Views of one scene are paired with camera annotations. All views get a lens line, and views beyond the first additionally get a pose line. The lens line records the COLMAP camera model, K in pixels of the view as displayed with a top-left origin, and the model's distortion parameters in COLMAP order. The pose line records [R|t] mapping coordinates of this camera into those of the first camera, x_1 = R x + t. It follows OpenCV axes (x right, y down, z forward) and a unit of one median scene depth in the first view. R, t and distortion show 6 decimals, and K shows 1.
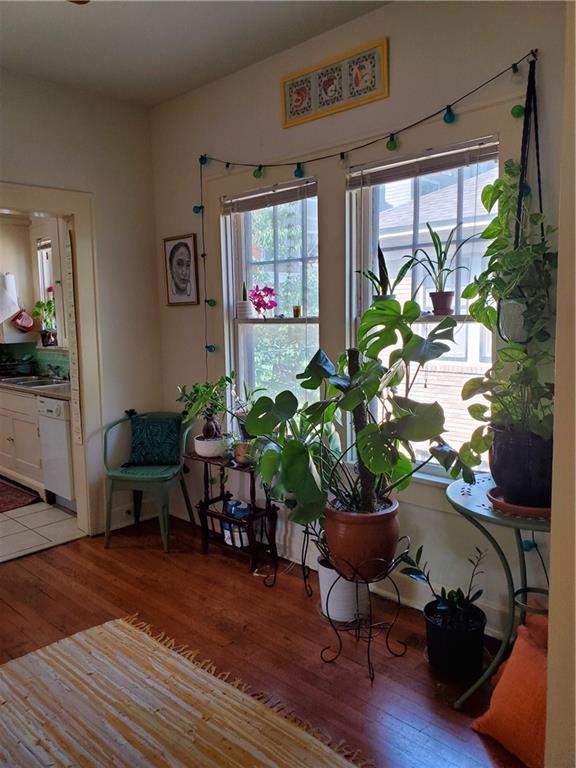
lens RADIAL K [[596.8, 0, 283.8], [0, 596.8, 382.1], [0, 0, 1]] dist [0.034707, -0.010558]
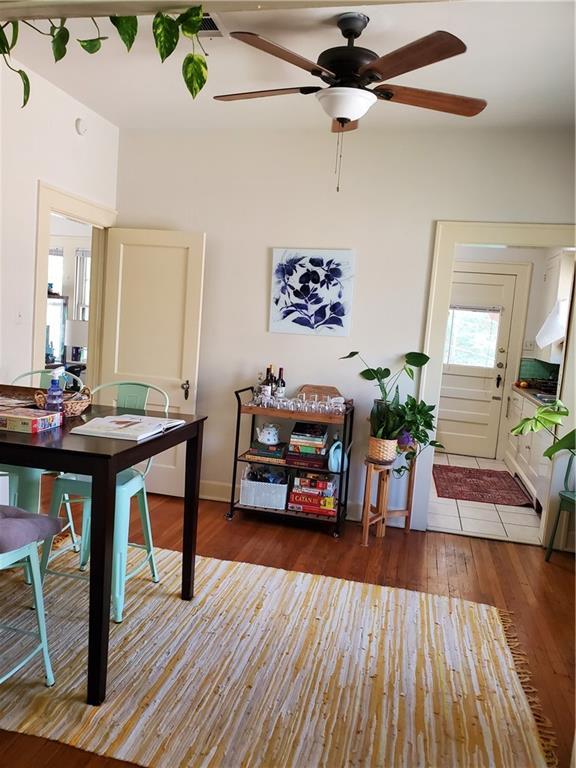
lens RADIAL K [[596.8, 0, 283.8], [0, 596.8, 382.1], [0, 0, 1]] dist [0.034707, -0.010558]
pose [[0.517648, 0.147458, -0.842791, 0.500755], [-0.182735, 0.981362, 0.059466, -0.014634], [0.835852, 0.123225, 0.534946, 0.026532]]
